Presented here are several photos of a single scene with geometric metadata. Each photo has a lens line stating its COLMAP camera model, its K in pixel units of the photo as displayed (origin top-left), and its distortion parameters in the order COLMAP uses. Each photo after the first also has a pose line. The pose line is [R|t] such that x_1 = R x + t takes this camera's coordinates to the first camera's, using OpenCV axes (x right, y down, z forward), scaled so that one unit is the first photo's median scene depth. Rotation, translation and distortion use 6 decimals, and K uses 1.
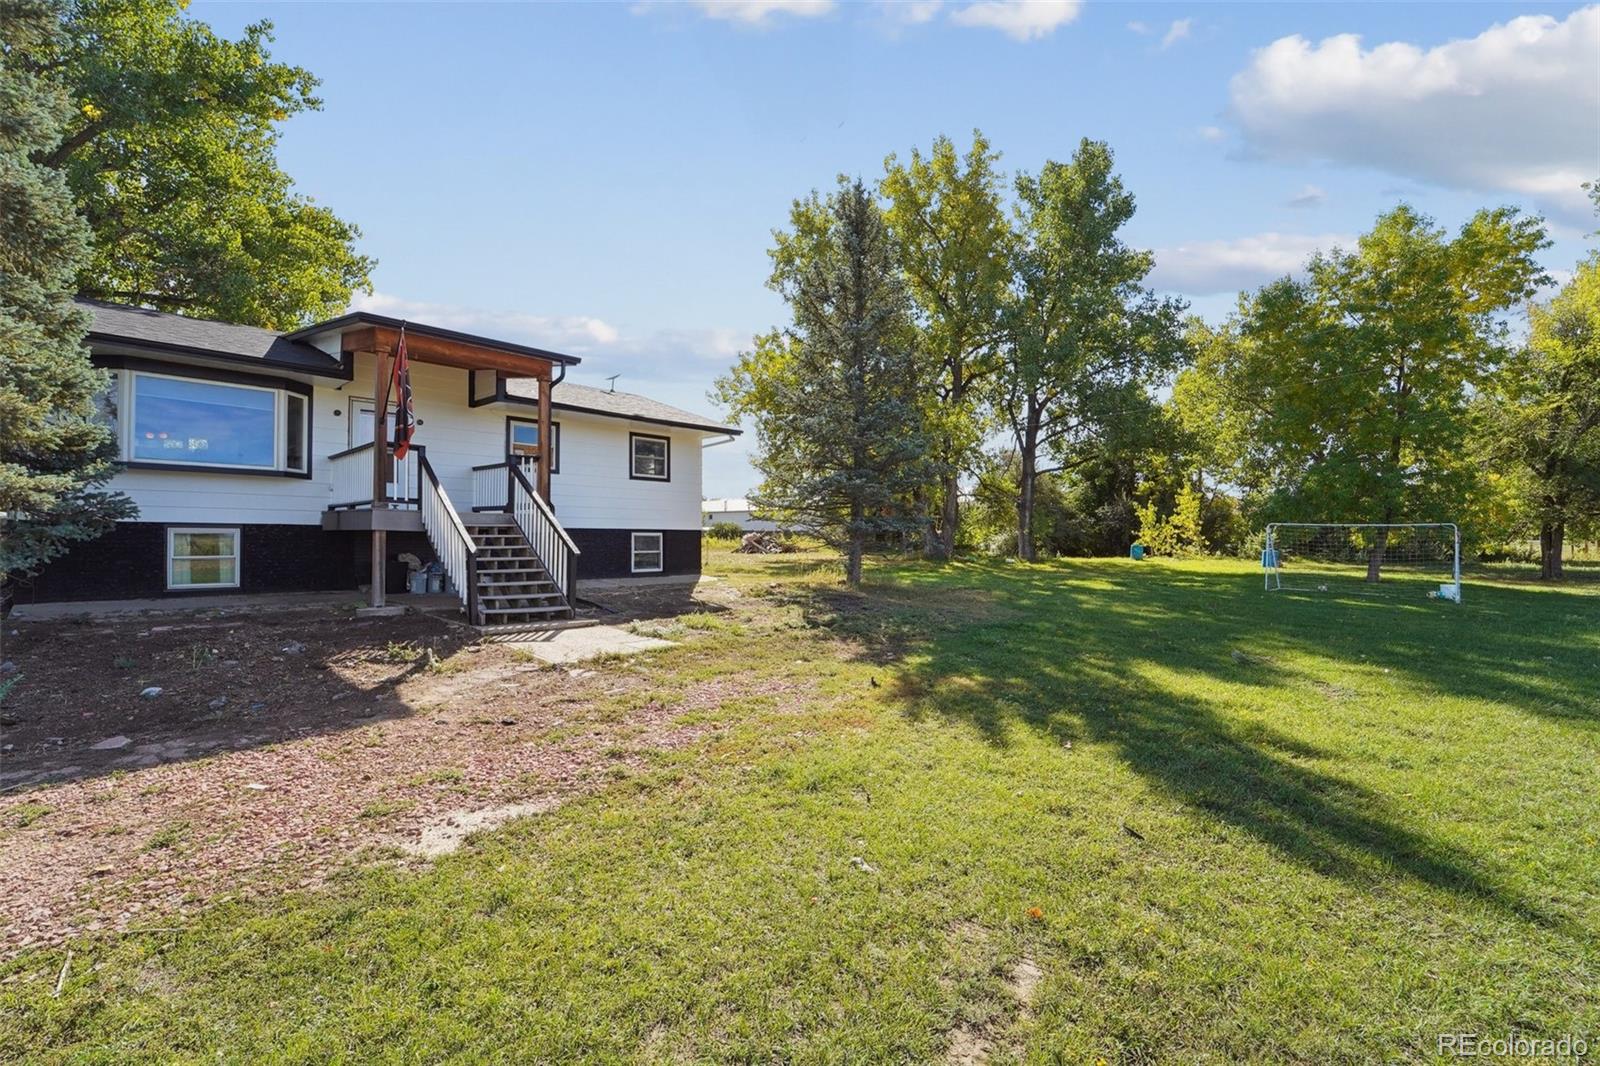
lens RADIAL K [[673.6, 0, 800.2], [0, 673.6, 537.7], [0, 0, 1]] dist [0.002263, -0.000233]
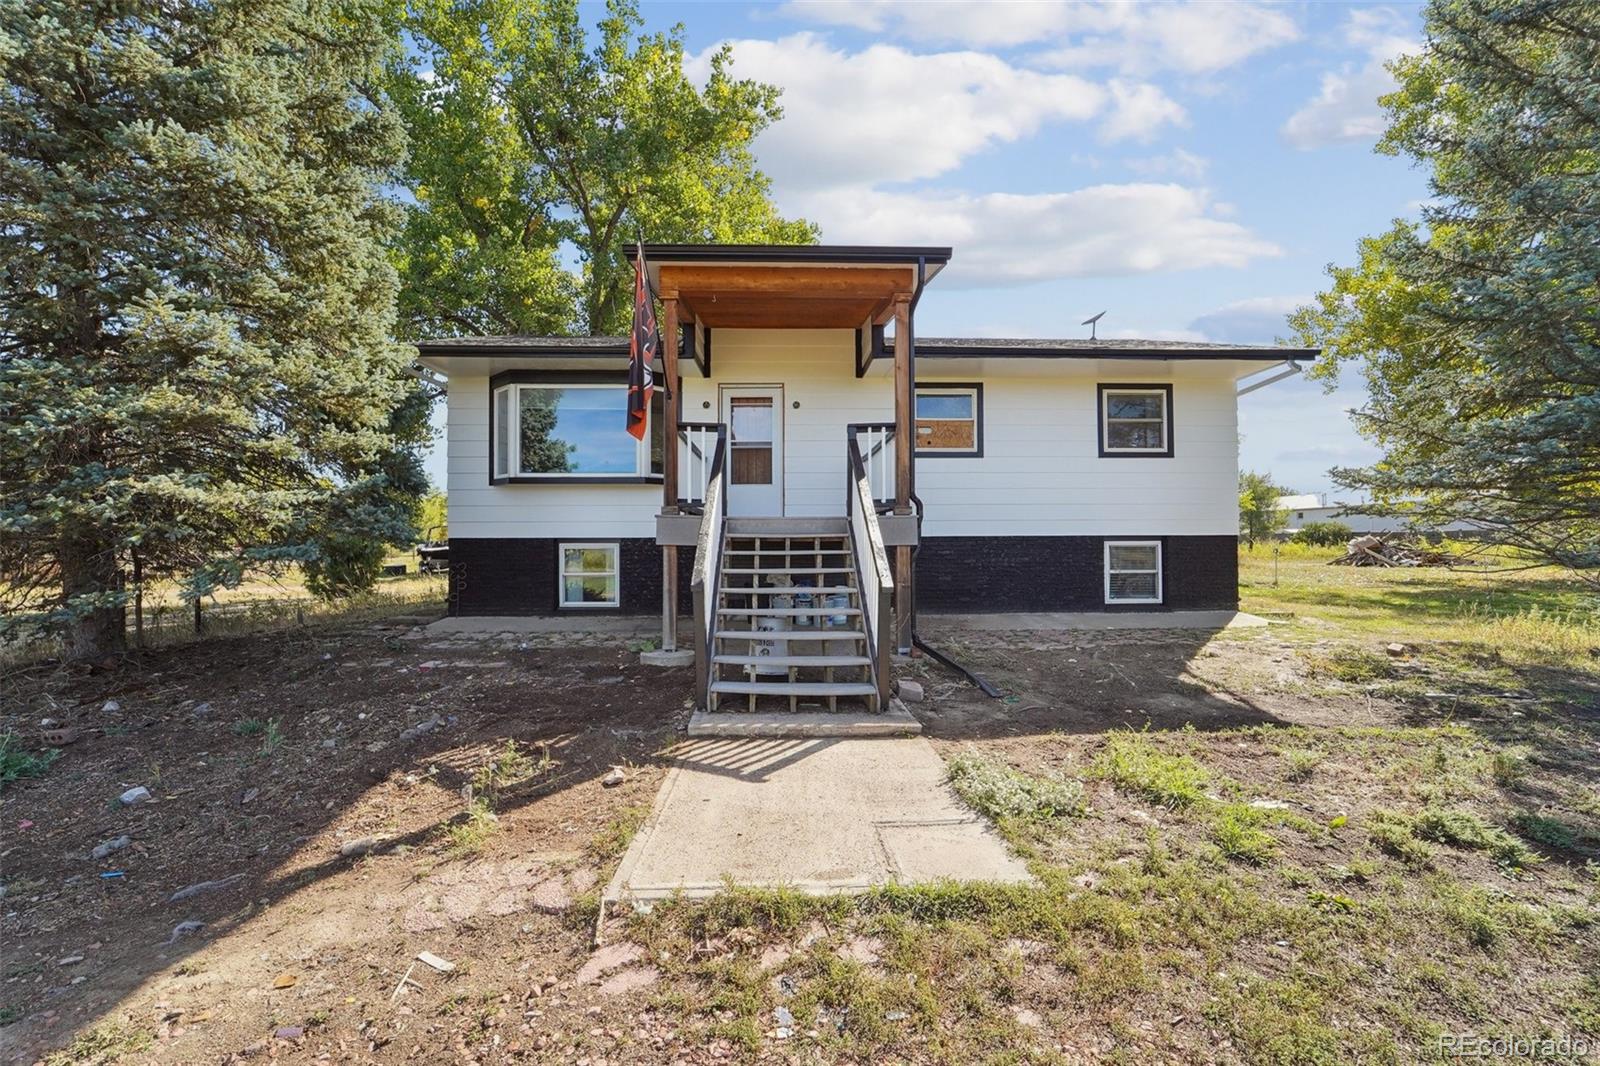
lens RADIAL K [[667.4, 0, 801.8], [0, 667.4, 538.7], [0, 0, 1]] dist [-0.000654, -0.014934]
pose [[0.708750, -0.012838, -0.705343, -0.007739], [0.007936, 0.999916, -0.010225, -0.005500], [0.705415, 0.001649, 0.708793, 0.337982]]
